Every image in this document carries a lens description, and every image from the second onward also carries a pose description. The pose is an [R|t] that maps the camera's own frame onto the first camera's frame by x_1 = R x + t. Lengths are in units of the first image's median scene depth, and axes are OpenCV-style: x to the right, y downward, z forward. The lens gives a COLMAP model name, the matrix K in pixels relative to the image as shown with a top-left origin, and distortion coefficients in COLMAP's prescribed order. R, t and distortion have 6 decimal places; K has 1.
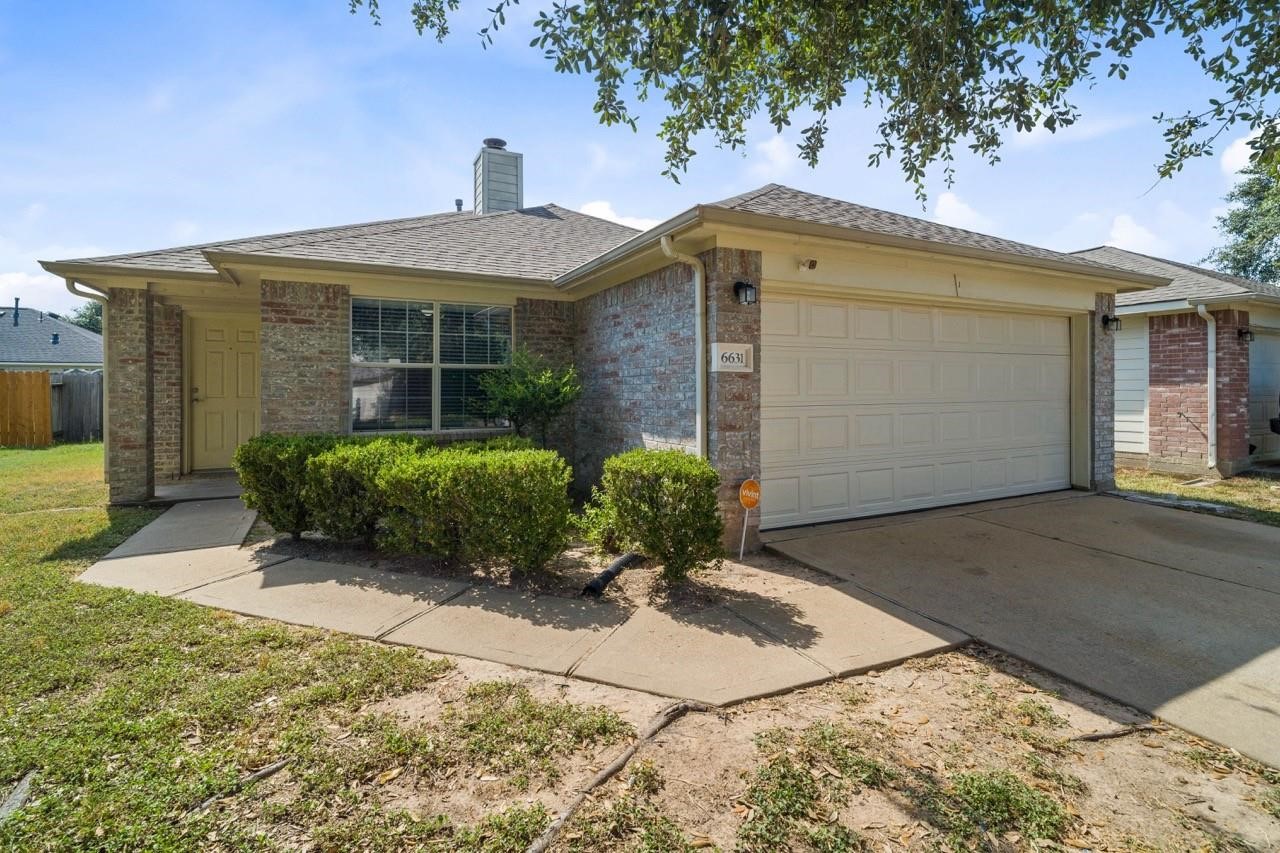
lens RADIAL K [[595.0, 0, 639.7], [0, 595.0, 396.0], [0, 0, 1]] dist [-0.001635, -0.000331]
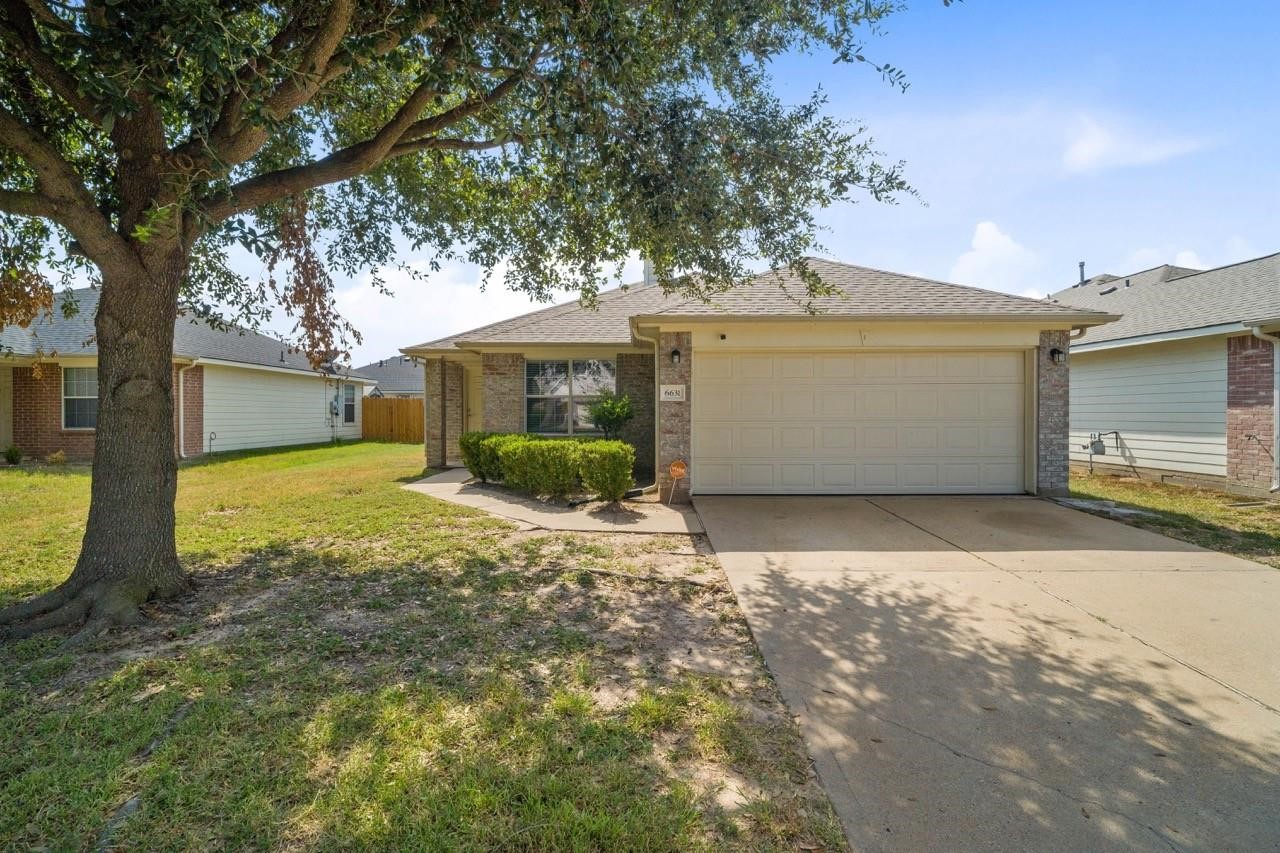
lens RADIAL K [[594.2, 0, 638.2], [0, 594.2, 419.6], [0, 0, 1]] dist [-0.015257, -0.000256]
pose [[0.896096, 0.009543, -0.443757, 0.567640], [-0.006468, 0.999943, 0.008441, 0.000457], [0.443813, -0.004694, 0.896107, -0.424883]]
